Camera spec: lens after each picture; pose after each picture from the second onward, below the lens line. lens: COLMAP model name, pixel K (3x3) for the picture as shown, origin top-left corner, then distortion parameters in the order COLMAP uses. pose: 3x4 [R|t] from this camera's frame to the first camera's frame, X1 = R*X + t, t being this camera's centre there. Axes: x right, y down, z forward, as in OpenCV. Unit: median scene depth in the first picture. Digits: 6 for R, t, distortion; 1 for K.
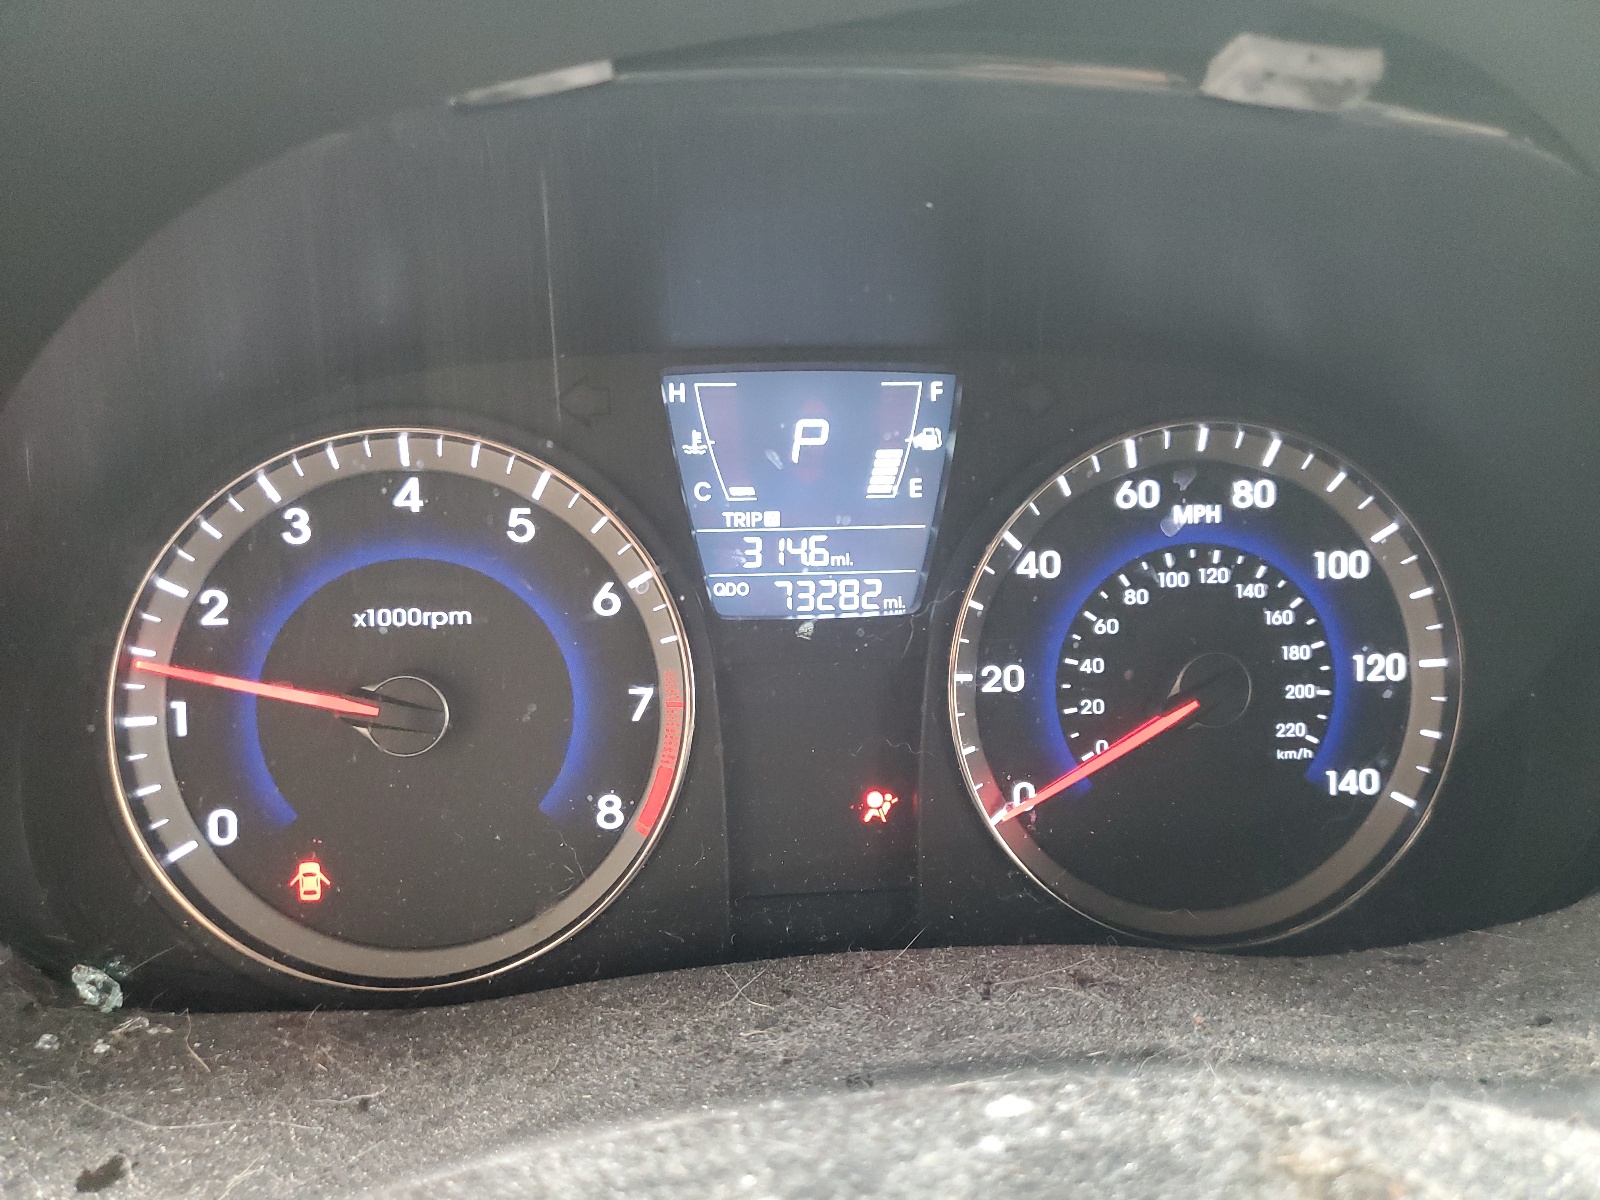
lens RADIAL K [[1219.0, 0, 802.0], [0, 1219.0, 603.2], [0, 0, 1]] dist [-0.000532, -0.001677]
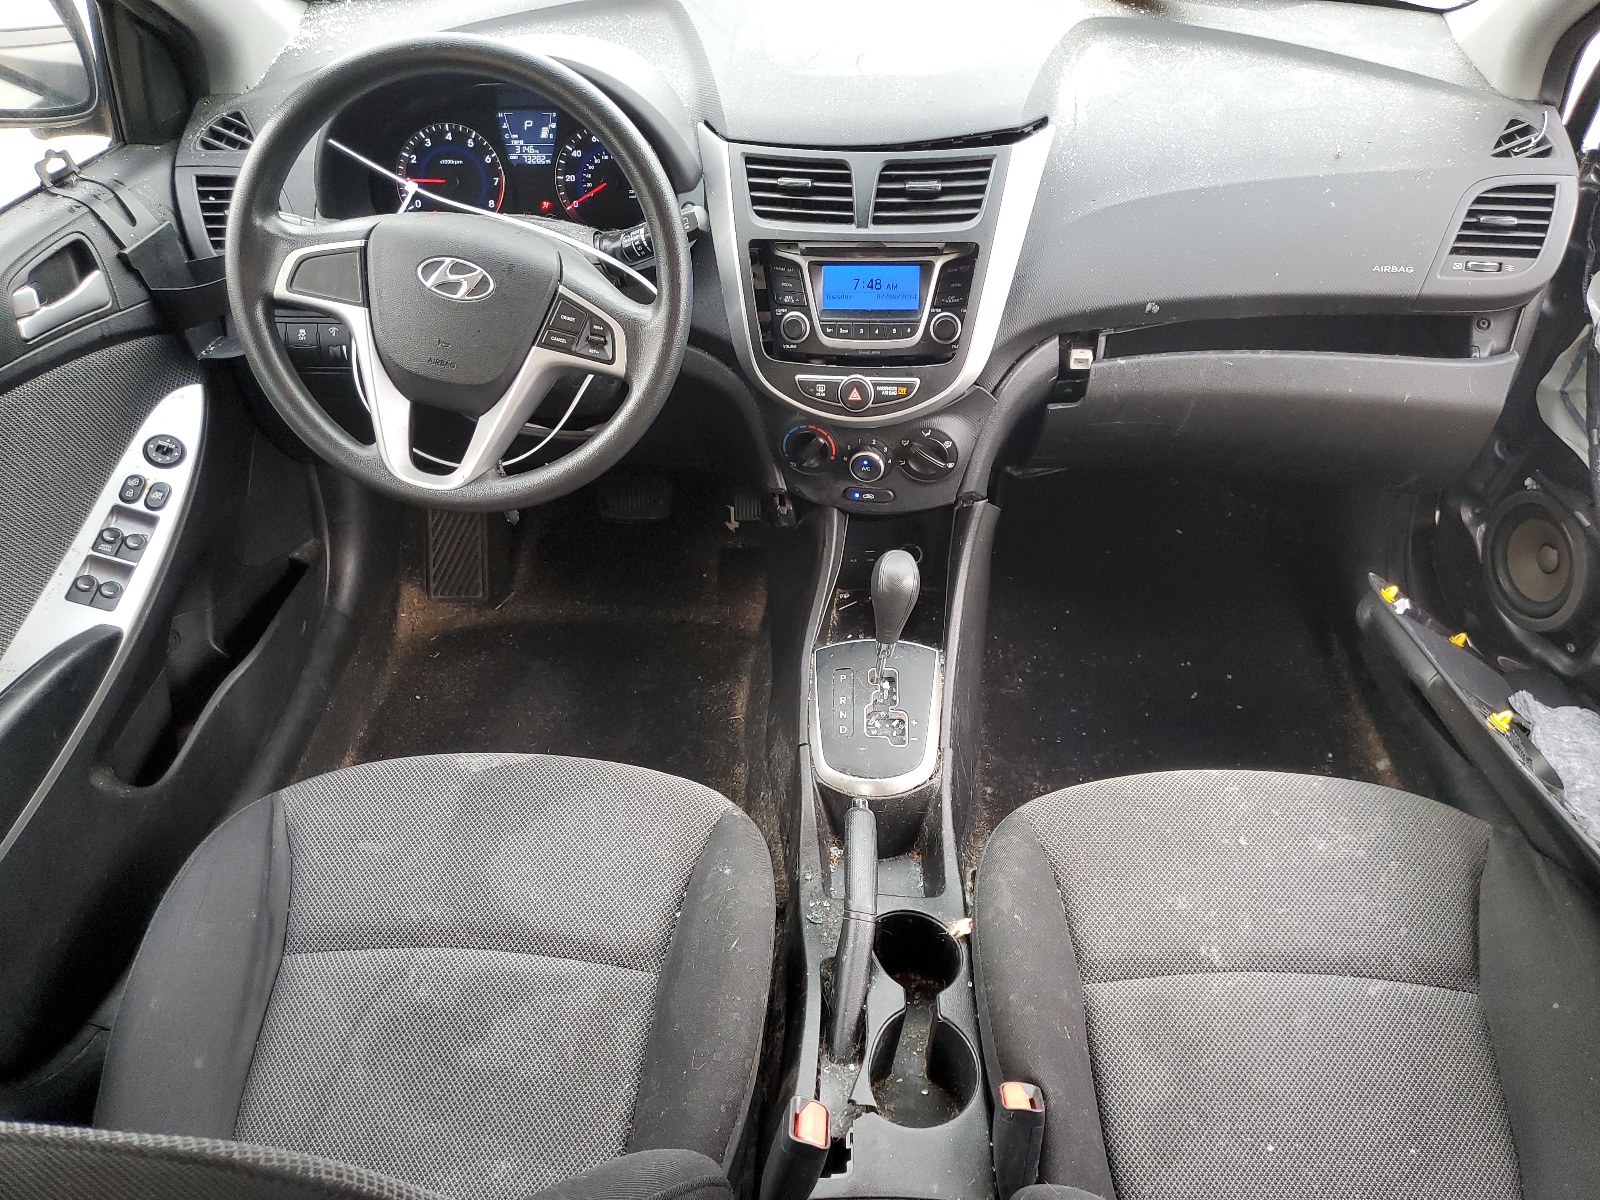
lens RADIAL K [[1219.0, 0, 795.4], [0, 1219.0, 599.4], [0, 0, 1]] dist [-0.000532, -0.001677]
pose [[0.996327, 0.051012, -0.068784, 1.507786], [-0.024852, 0.940886, 0.337809, -0.022720], [0.081950, -0.334859, 0.938698, -4.136653]]
